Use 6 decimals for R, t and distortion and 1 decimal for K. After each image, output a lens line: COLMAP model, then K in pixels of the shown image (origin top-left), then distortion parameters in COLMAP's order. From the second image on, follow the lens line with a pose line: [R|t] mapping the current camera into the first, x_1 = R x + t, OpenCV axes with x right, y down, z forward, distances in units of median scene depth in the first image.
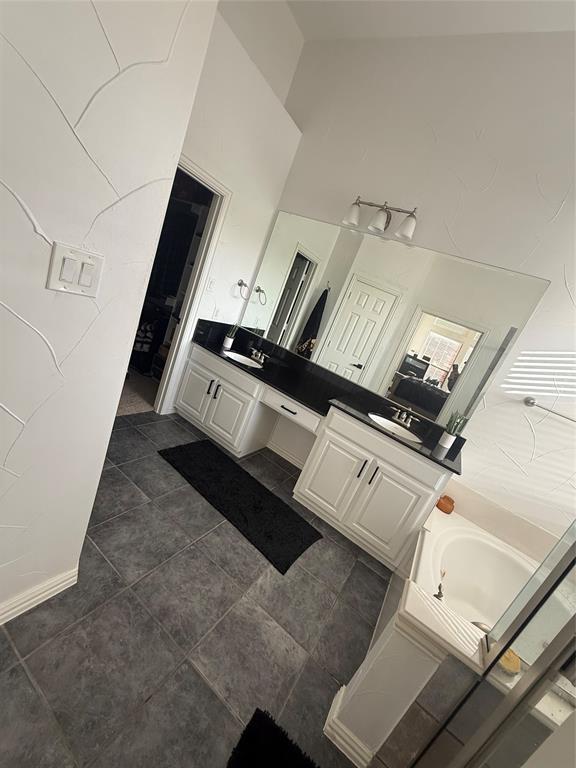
lens RADIAL K [[306.8, 0, 288.5], [0, 306.8, 384.9], [0, 0, 1]] dist [0.002164, 0.000114]
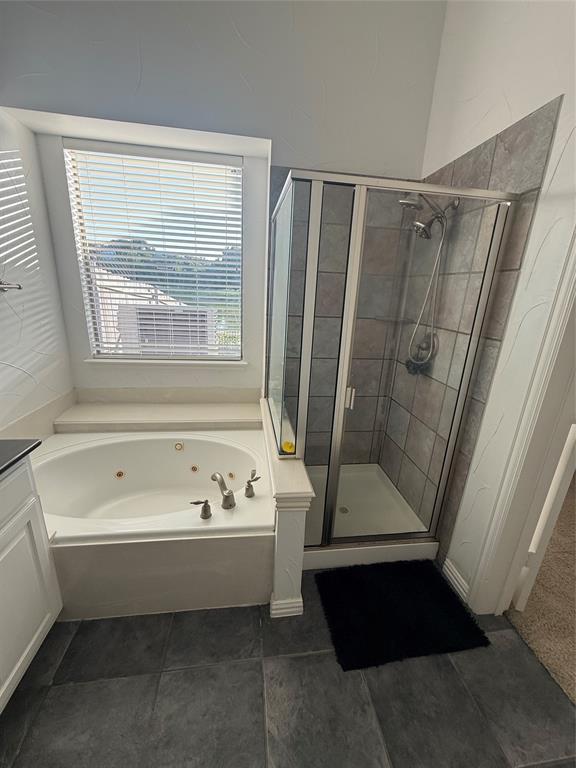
lens RADIAL K [[306.8, 0, 288.1], [0, 306.8, 383.4], [0, 0, 1]] dist [0.002164, 0.000114]
pose [[-0.564673, -0.581416, 0.585747, -0.028543], [-0.047545, 0.731464, 0.680221, -0.293463], [-0.823944, 0.356253, -0.440681, 0.982408]]
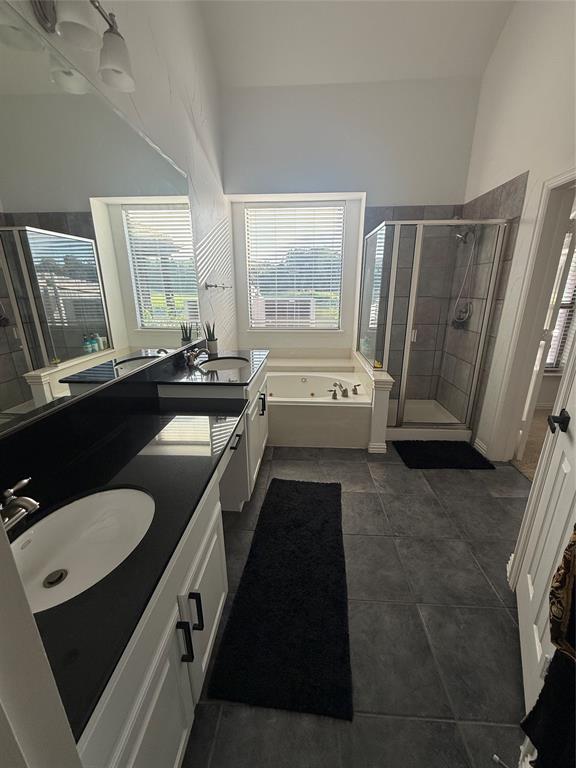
lens RADIAL K [[306.8, 0, 287.9], [0, 306.8, 382.8], [0, 0, 1]] dist [0.002164, 0.000114]
pose [[-0.436794, -0.583344, 0.684777, -0.640765], [0.080649, 0.732775, 0.675675, -0.661886], [-0.895939, 0.350358, -0.273026, 1.629663]]
